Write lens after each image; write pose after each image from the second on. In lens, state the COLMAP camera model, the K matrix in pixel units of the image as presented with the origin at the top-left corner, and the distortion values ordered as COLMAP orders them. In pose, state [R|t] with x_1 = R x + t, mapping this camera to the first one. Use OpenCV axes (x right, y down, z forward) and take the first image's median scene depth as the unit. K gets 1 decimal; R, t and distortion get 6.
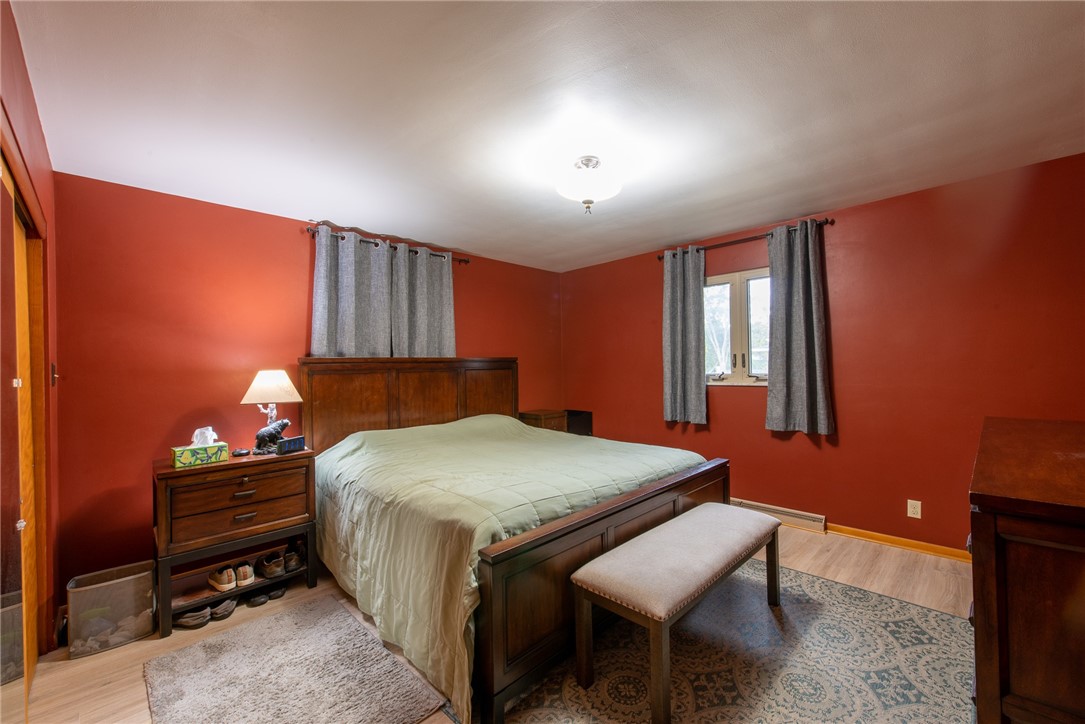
lens RADIAL K [[423.5, 0, 542.8], [0, 423.5, 367.7], [0, 0, 1]] dist [0.009753, -0.002060]
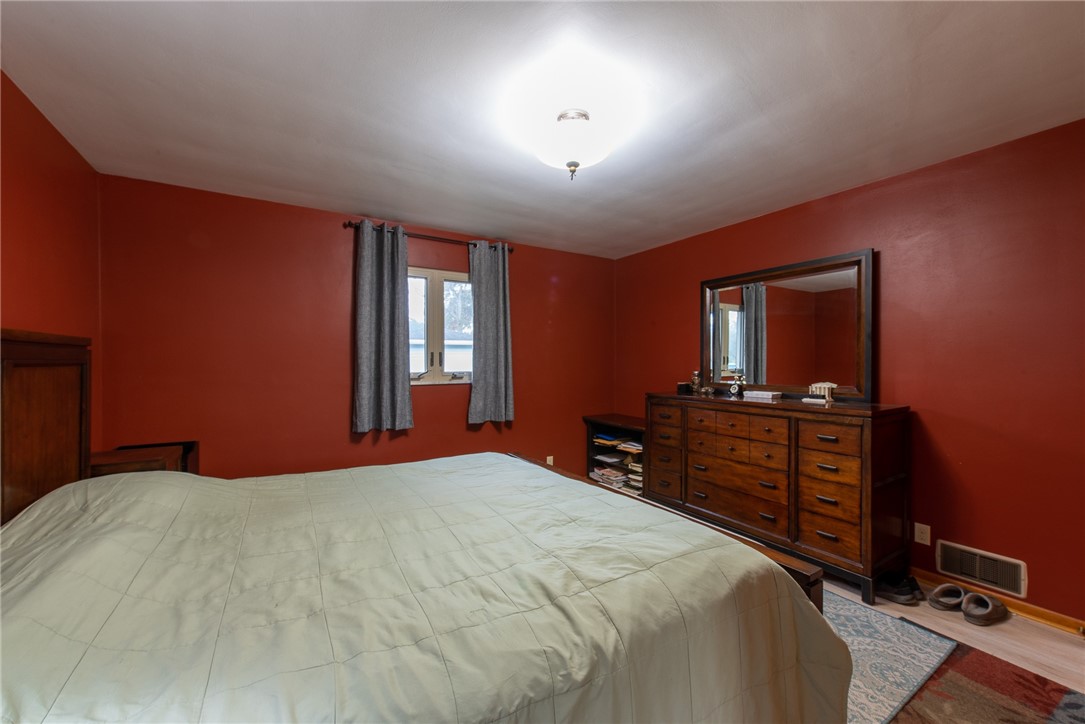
lens RADIAL K [[423.5, 0, 546.2], [0, 423.5, 356.7], [0, 0, 1]] dist [0.009753, -0.002060]
pose [[0.190204, 0.035634, 0.981098, -0.474212], [-0.011644, 0.999353, -0.034039, 0.008485], [-0.981676, -0.004949, 0.190496, 0.572013]]
